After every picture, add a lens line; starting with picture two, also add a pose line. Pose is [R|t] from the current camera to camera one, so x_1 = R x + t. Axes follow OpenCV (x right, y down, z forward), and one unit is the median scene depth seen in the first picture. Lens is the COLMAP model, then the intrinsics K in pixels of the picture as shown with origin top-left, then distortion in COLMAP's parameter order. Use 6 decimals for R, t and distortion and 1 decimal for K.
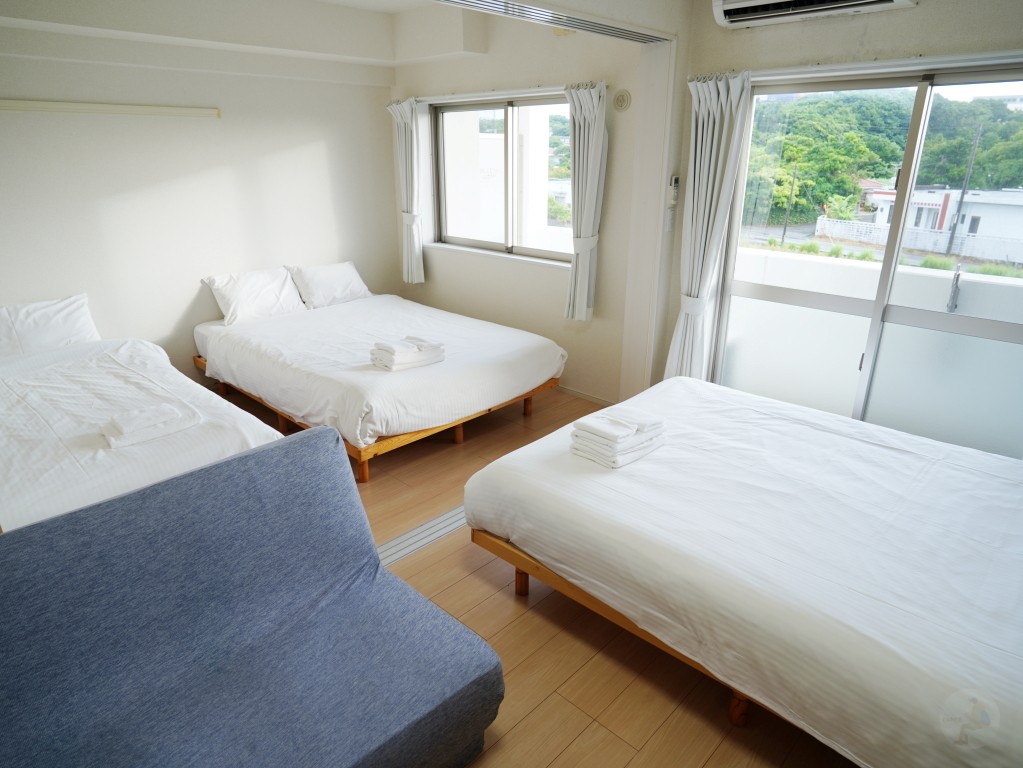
lens RADIAL K [[635.3, 0, 511.1], [0, 635.3, 382.0], [0, 0, 1]] dist [-0.009974, -0.002187]
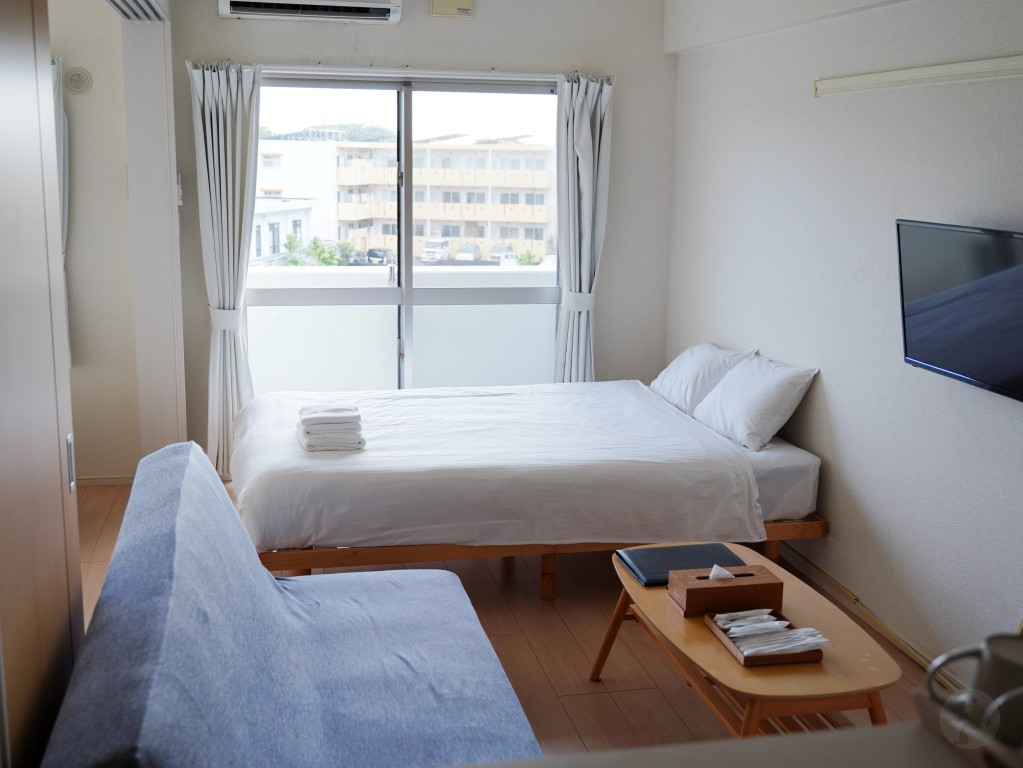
lens RADIAL K [[1156.3, 0, 511.1], [0, 1156.3, 384.7], [0, 0, 1]] dist [-0.003708, 0.000000]
pose [[0.558681, -0.152556, 0.815231, -0.872666], [0.273204, 0.961929, -0.007220, 0.087317], [-0.783093, 0.226758, 0.579091, -0.192571]]
